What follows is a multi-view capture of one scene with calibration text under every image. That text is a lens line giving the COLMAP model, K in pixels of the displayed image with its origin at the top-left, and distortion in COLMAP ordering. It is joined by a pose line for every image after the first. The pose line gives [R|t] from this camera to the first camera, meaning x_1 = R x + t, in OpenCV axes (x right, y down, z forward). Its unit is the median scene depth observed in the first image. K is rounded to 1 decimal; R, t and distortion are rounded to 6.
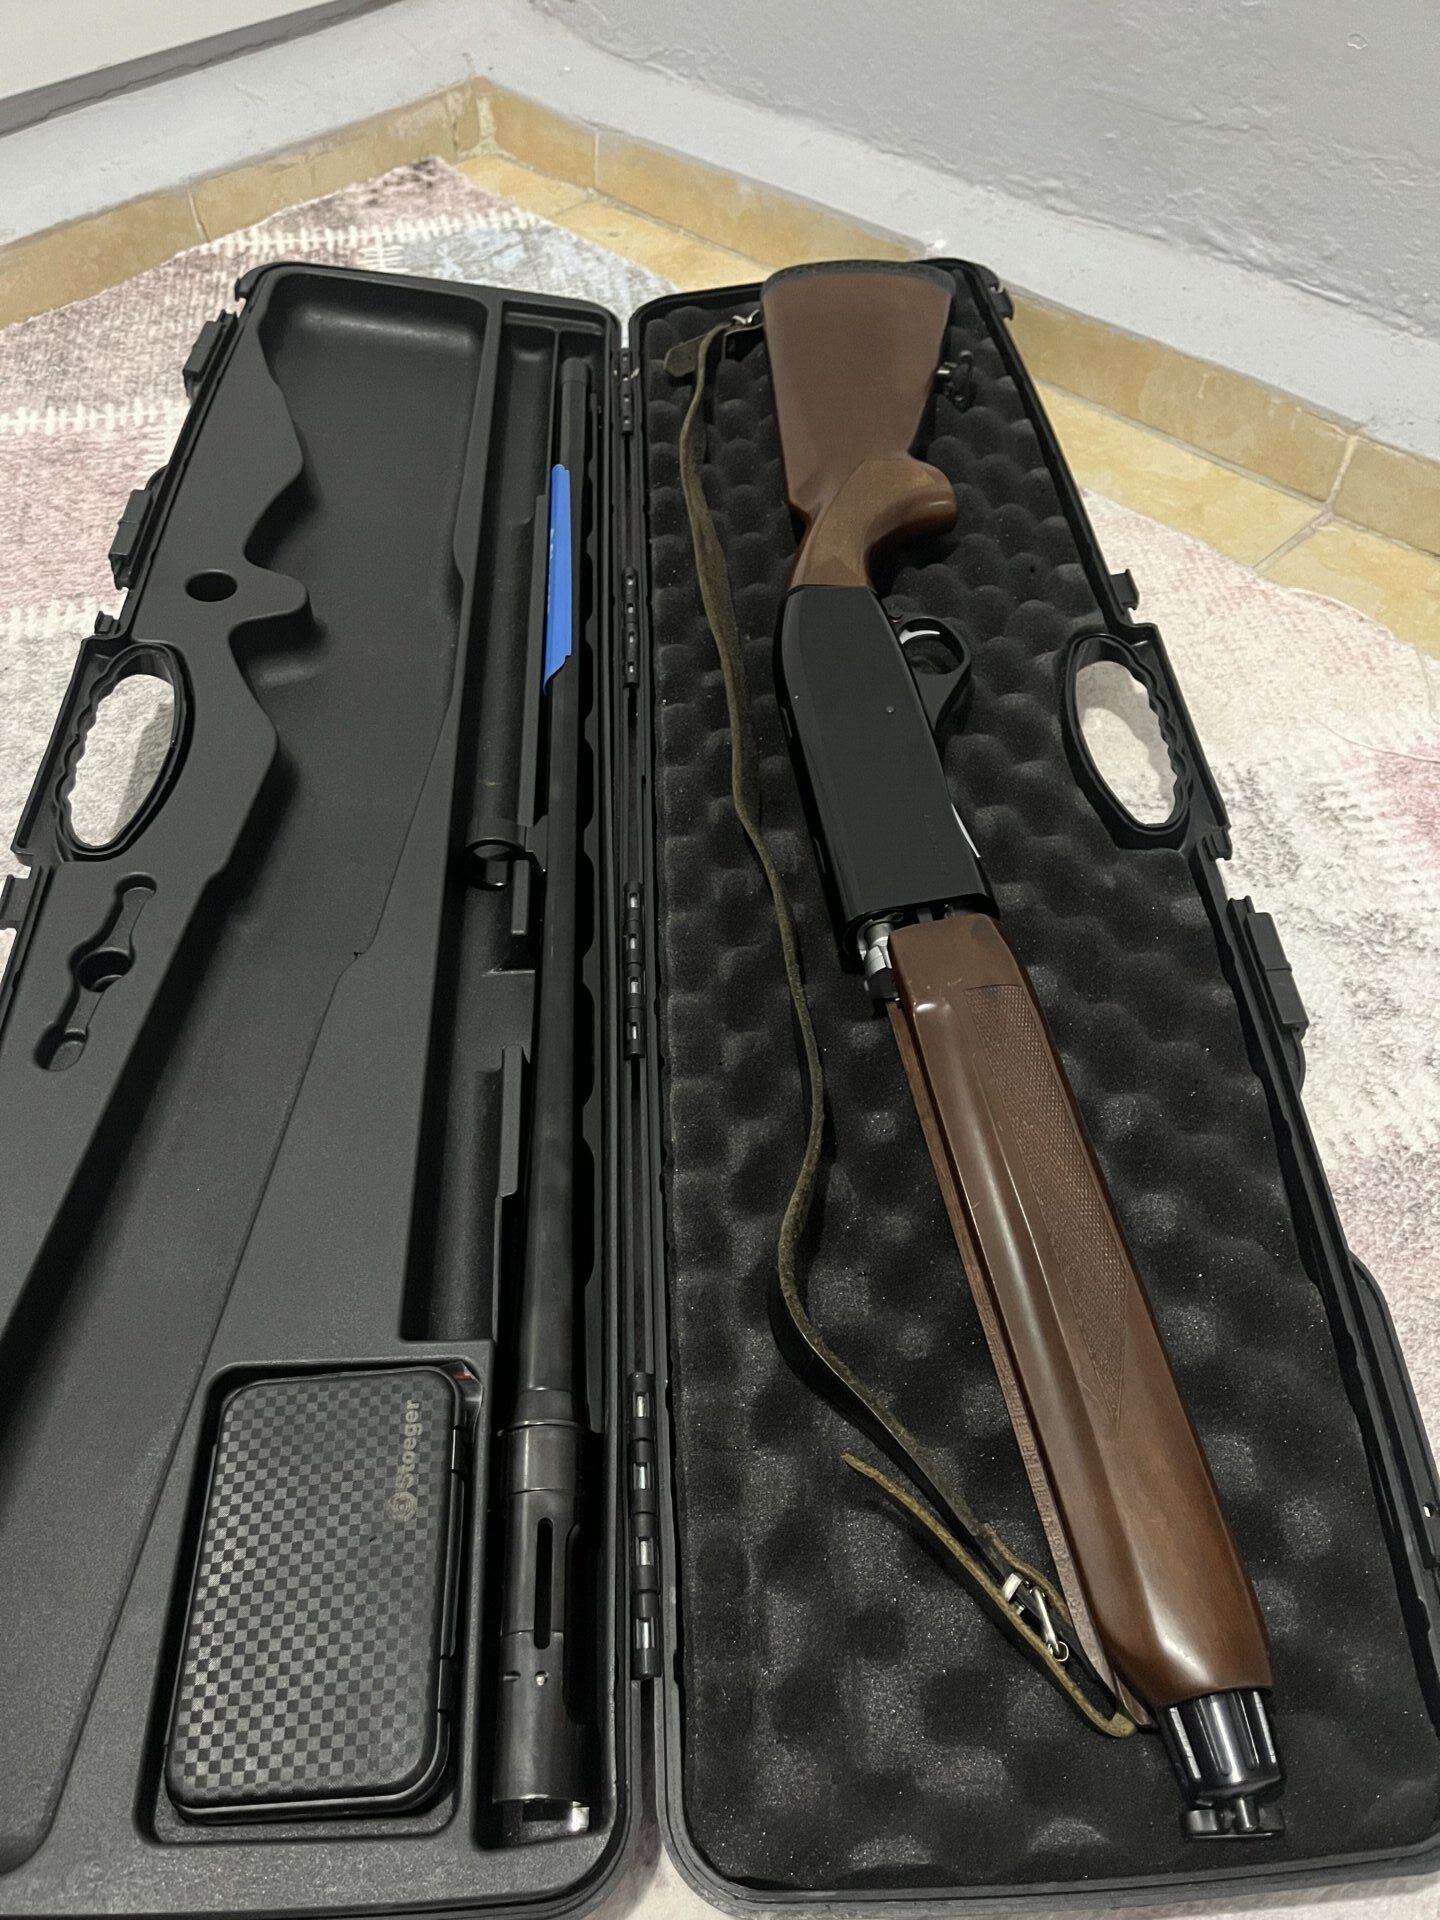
lens RADIAL K [[1425.1, 0, 728.2], [0, 1425.1, 953.3], [0, 0, 1]] dist [0.051906, -0.087725]
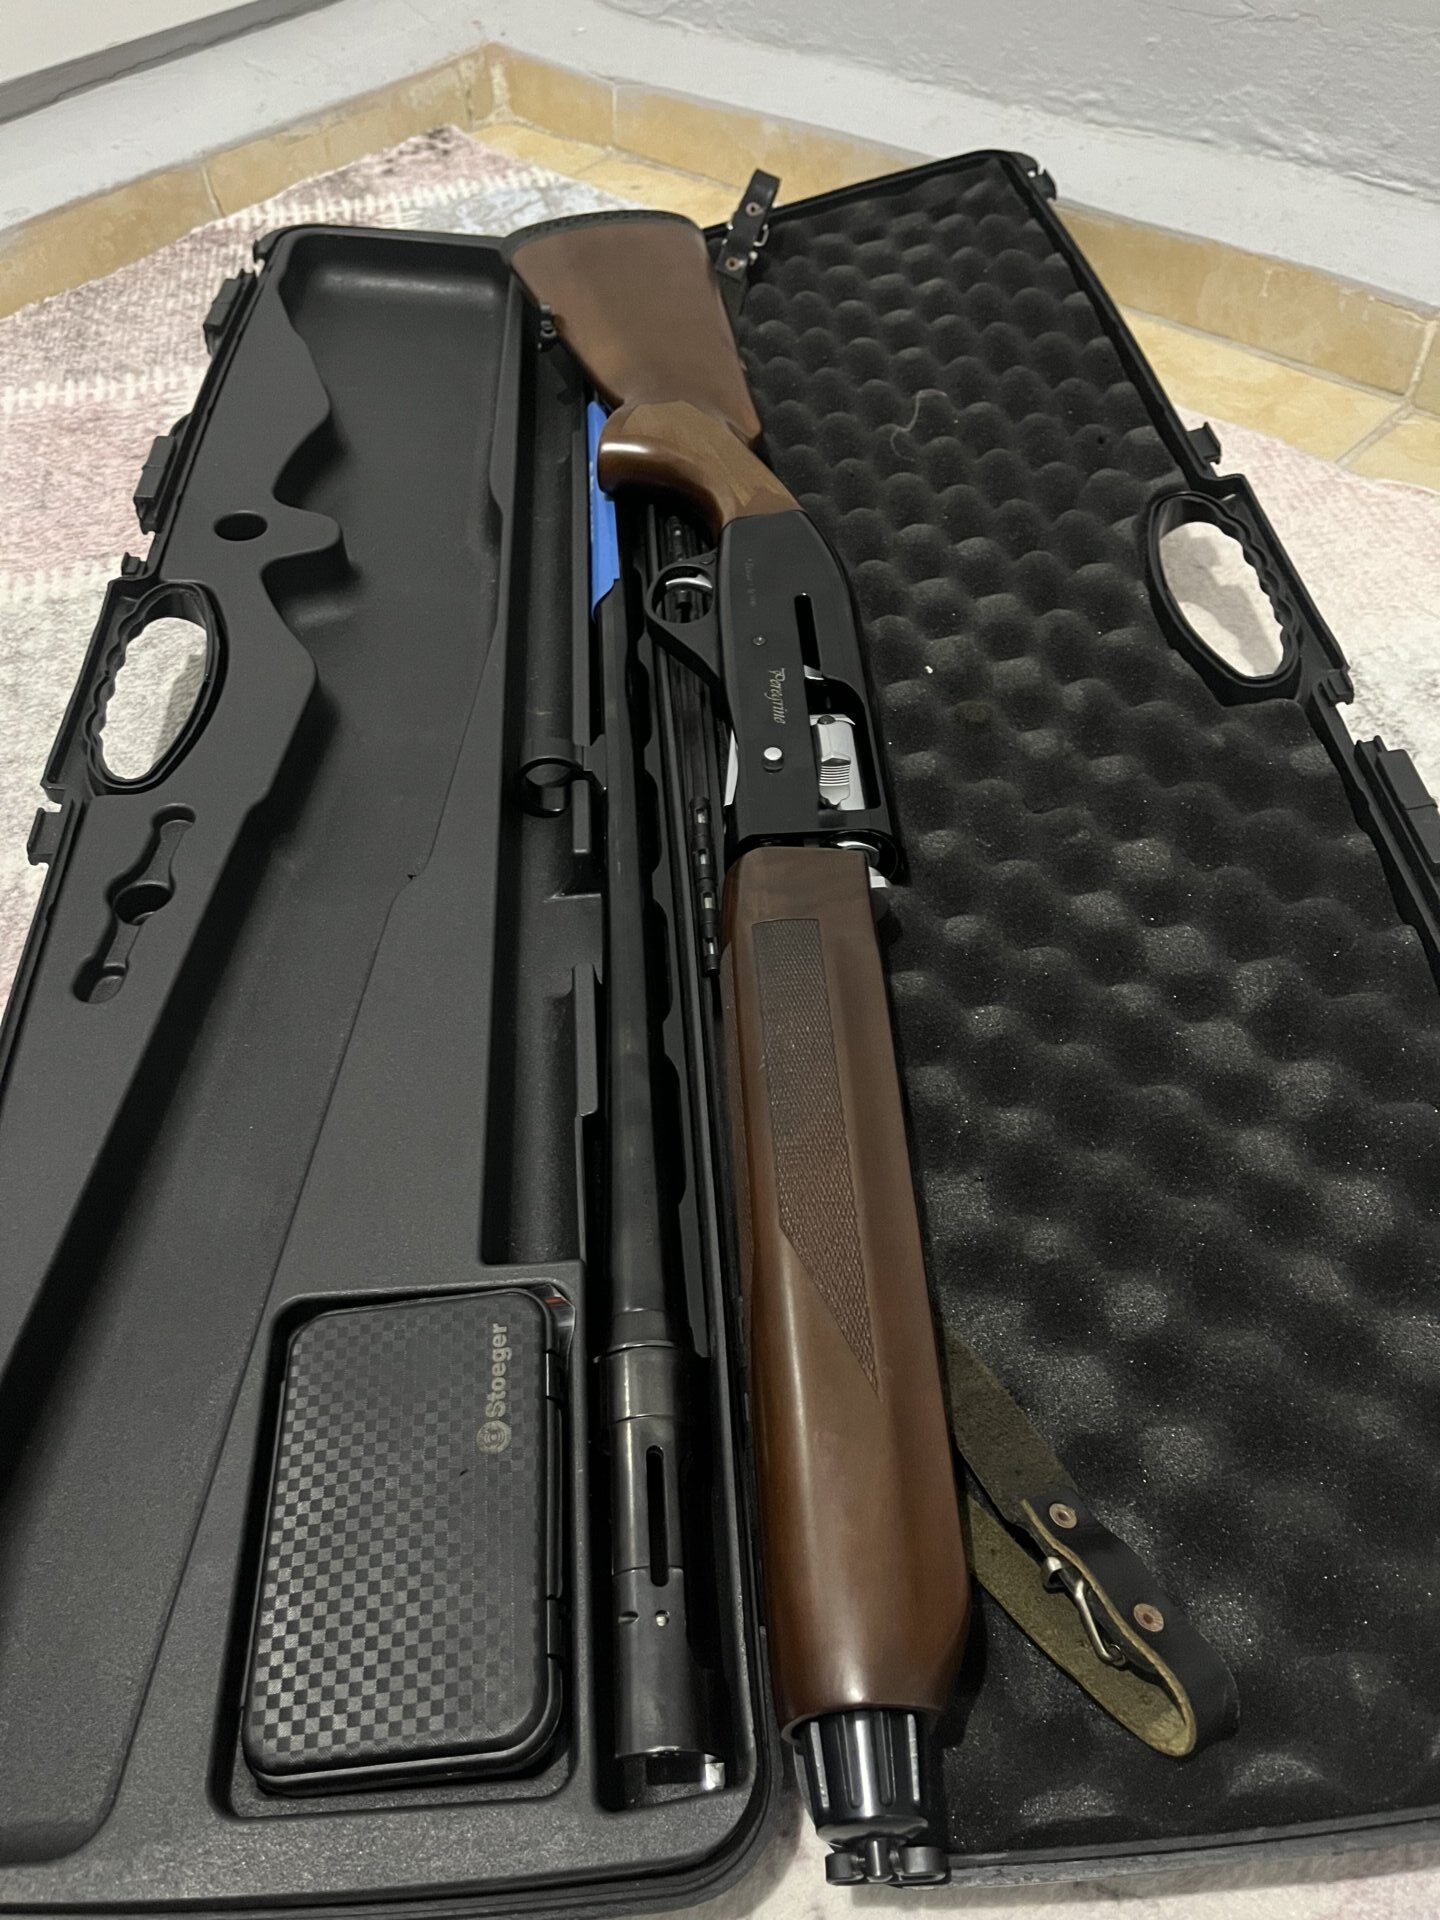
lens RADIAL K [[1427.7, 0, 720.0], [0, 1427.7, 960.0], [0, 0, 1]] dist [0.037662, -0.075375]
pose [[0.998778, -0.043533, -0.023412, -0.032535], [0.042877, 0.998693, -0.027828, 0.073510], [0.024593, 0.026790, 0.999339, 0.063595]]
